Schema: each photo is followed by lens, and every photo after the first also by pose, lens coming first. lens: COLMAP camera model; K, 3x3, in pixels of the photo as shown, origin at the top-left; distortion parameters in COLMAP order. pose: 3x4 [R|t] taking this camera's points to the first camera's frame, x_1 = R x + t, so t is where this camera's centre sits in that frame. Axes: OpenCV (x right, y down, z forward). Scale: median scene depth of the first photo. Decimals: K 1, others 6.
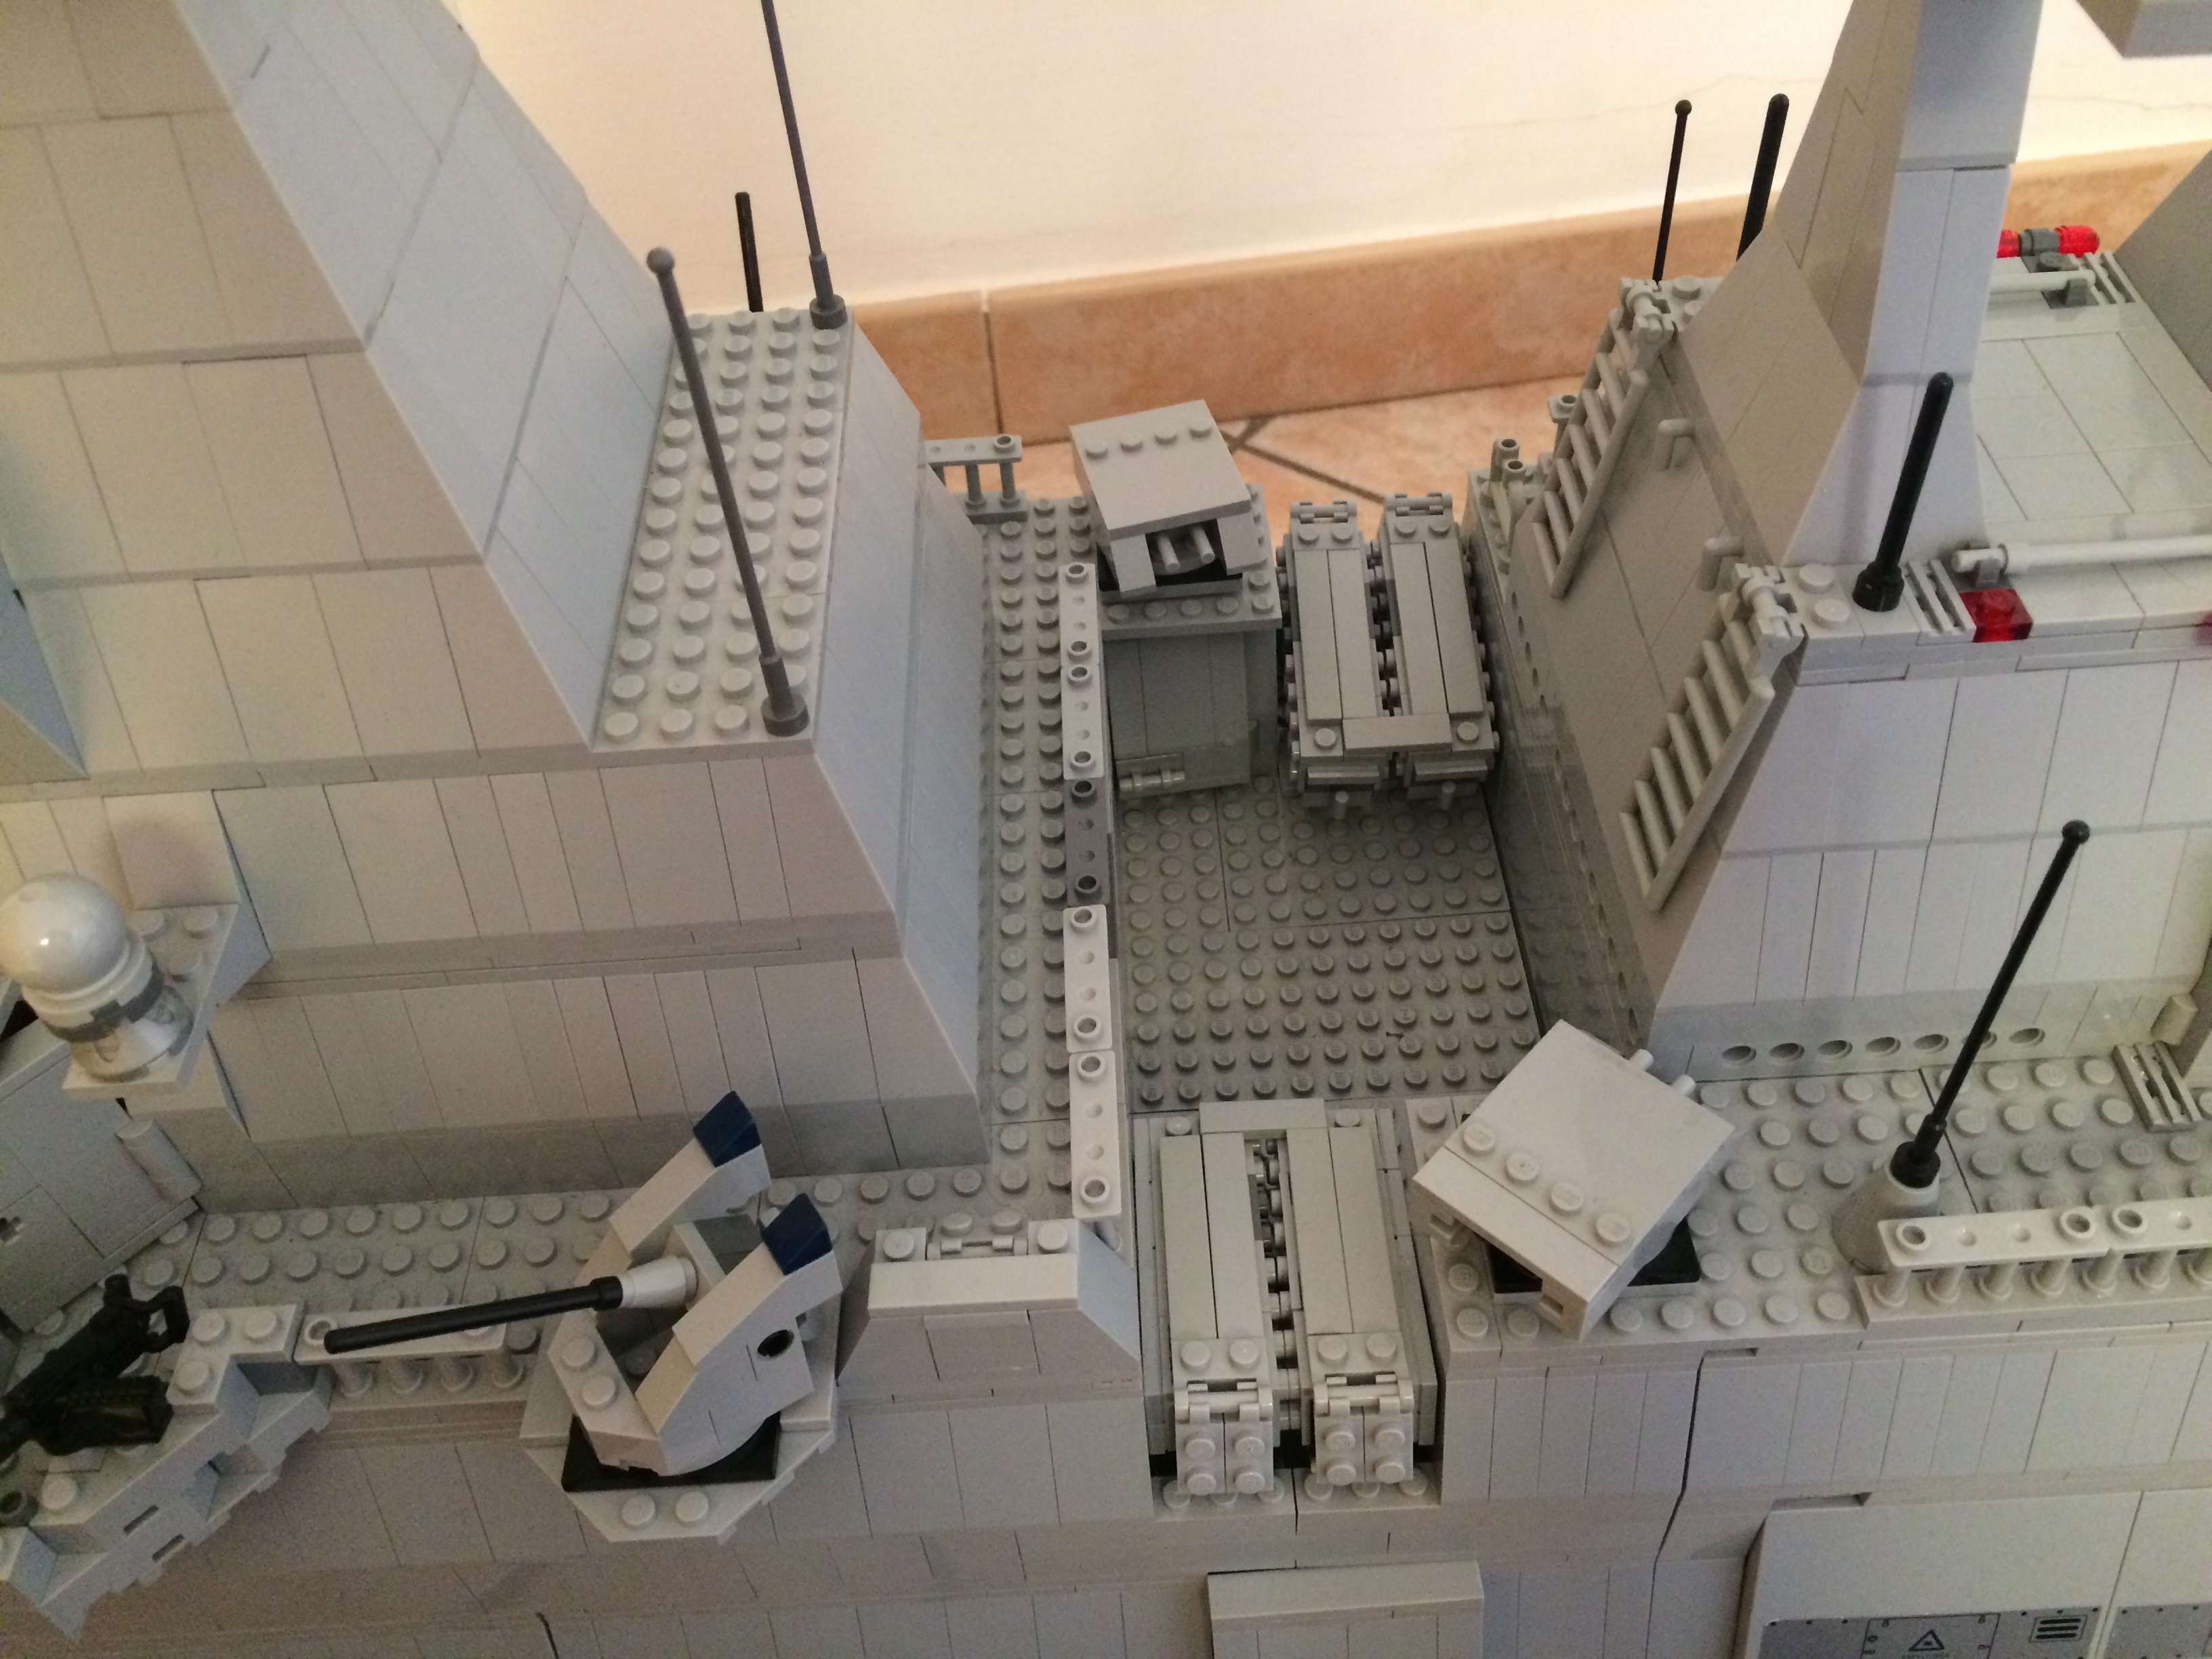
lens RADIAL K [[1913.7, 0, 1106.0], [0, 1913.7, 829.5], [0, 0, 1]] dist [0.032065, -0.006457]
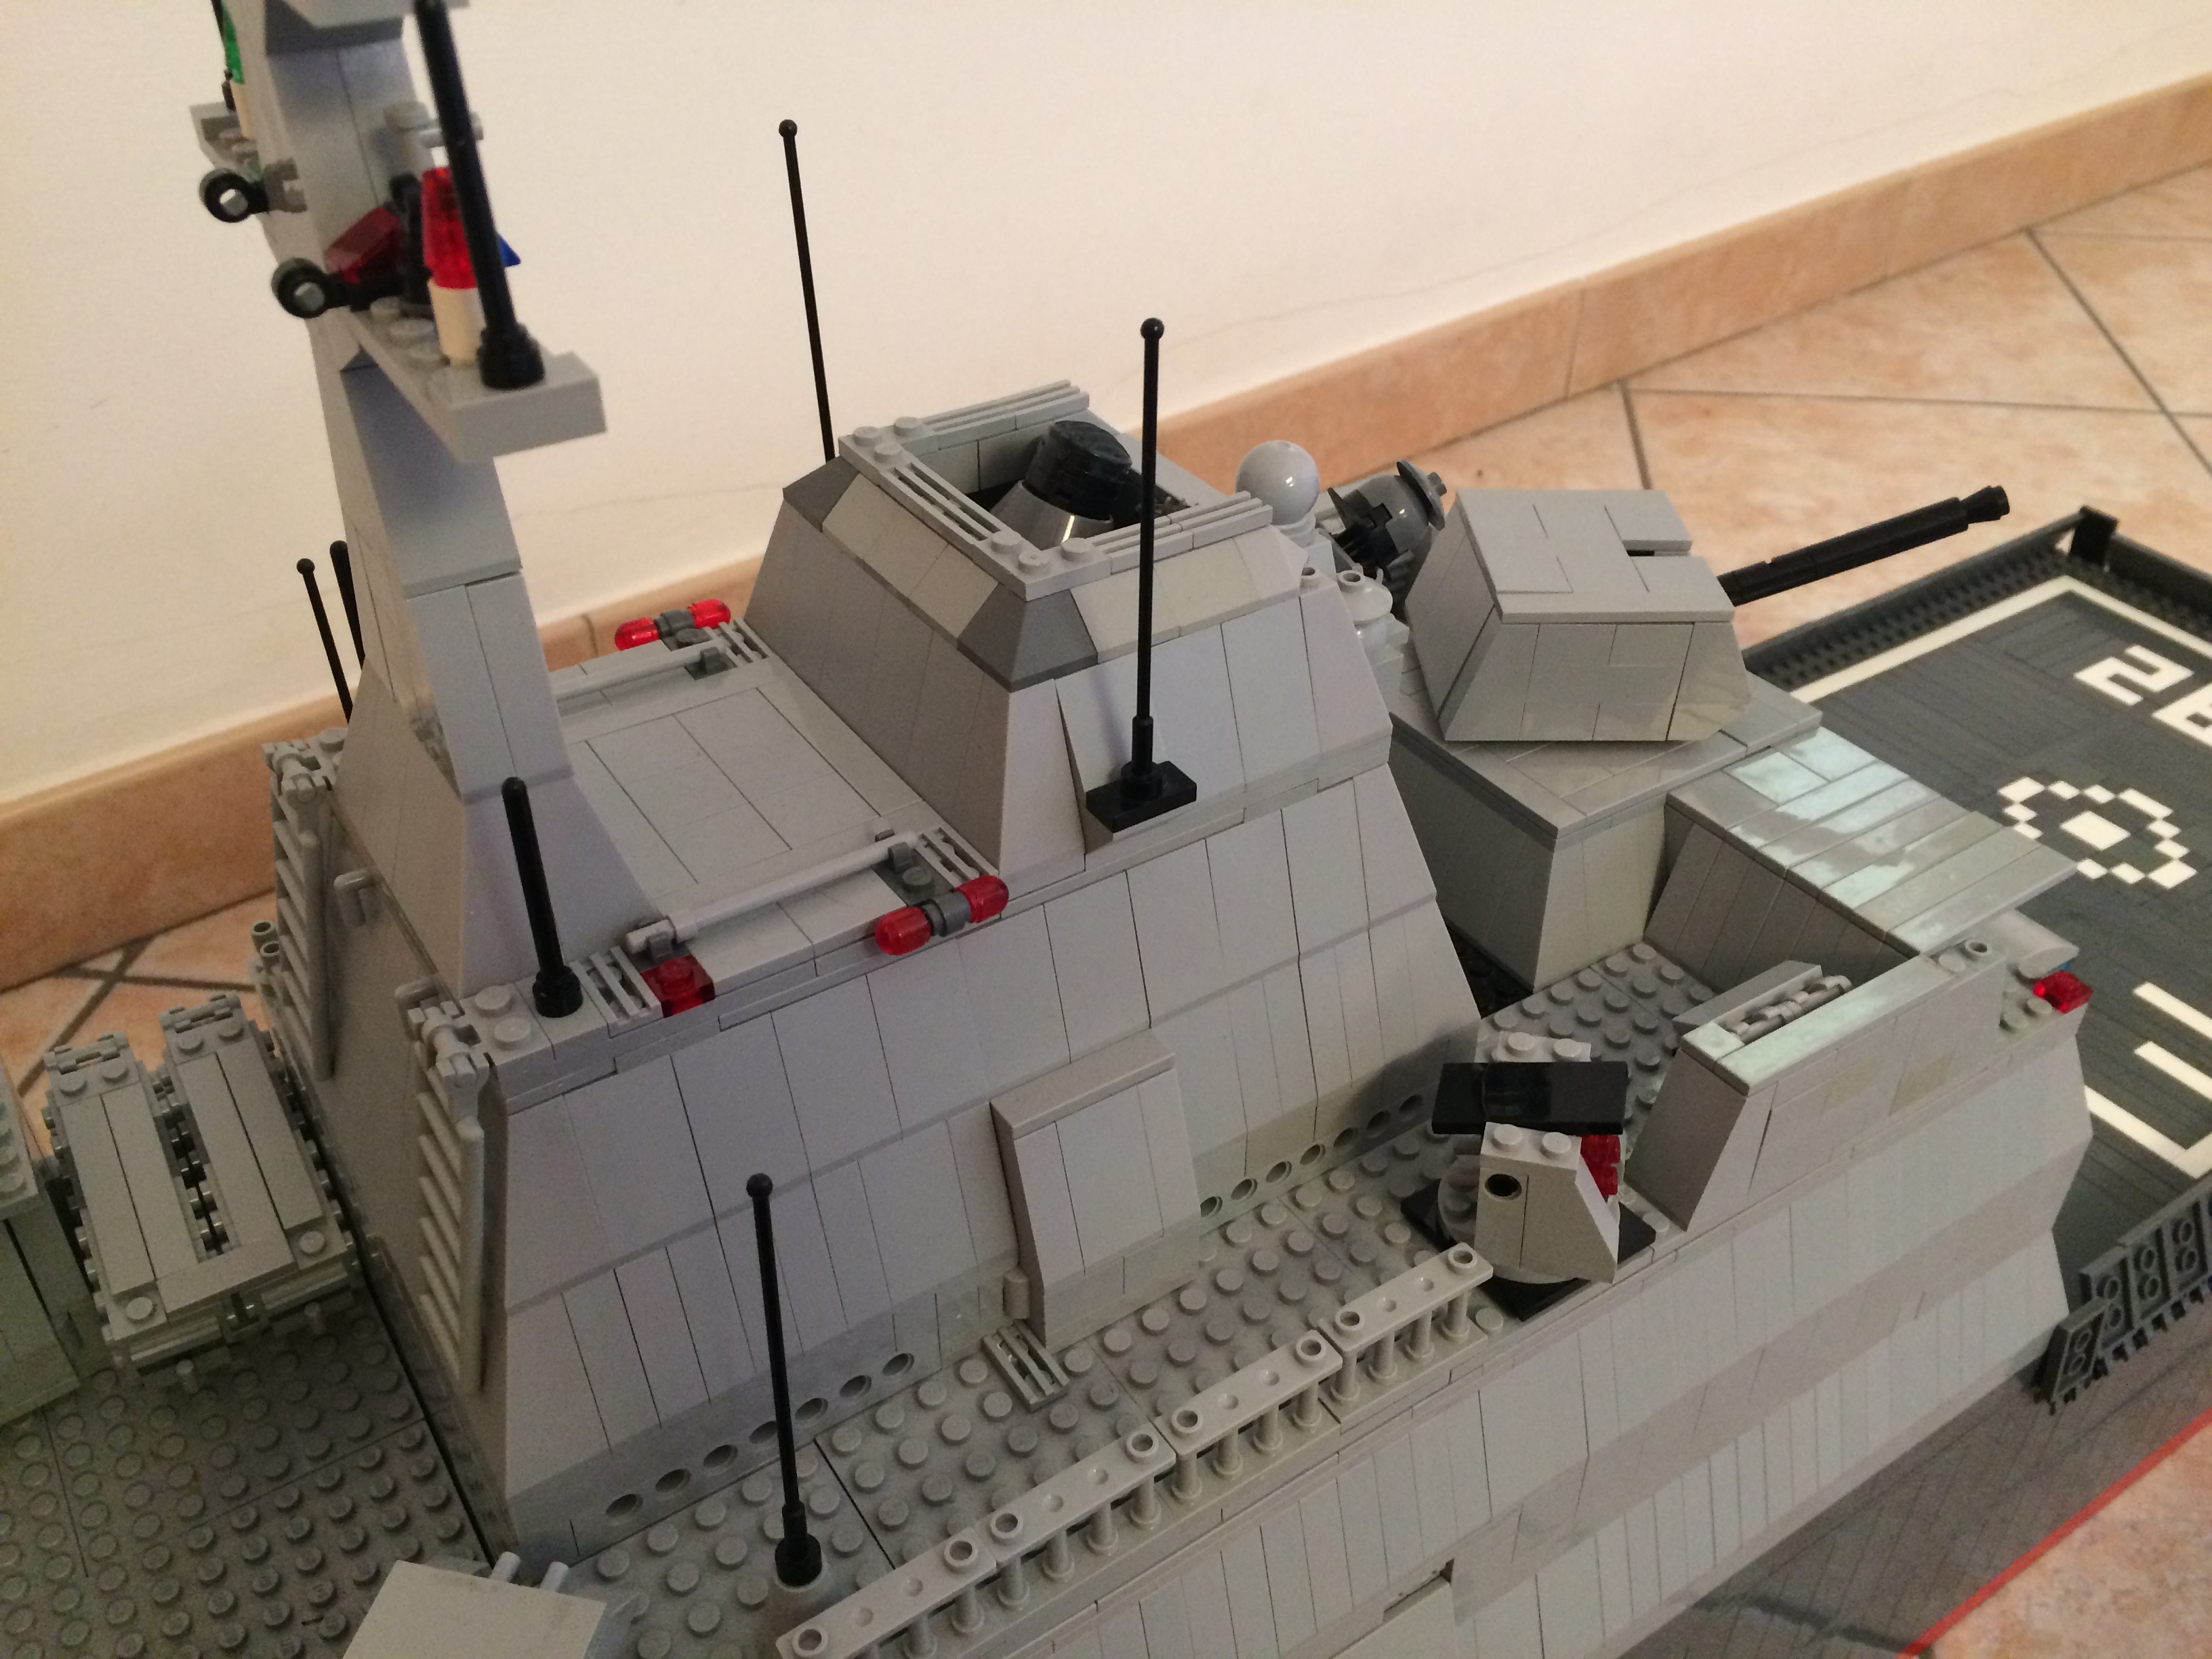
lens RADIAL K [[1930.3, 0, 1109.1], [0, 1930.3, 791.6], [0, 0, 1]] dist [-0.000622, 0.001322]
pose [[0.845534, -0.245676, 0.474042, 0.168616], [0.346782, 0.927781, -0.137714, 0.008400], [-0.405975, 0.280831, 0.869666, 0.016545]]
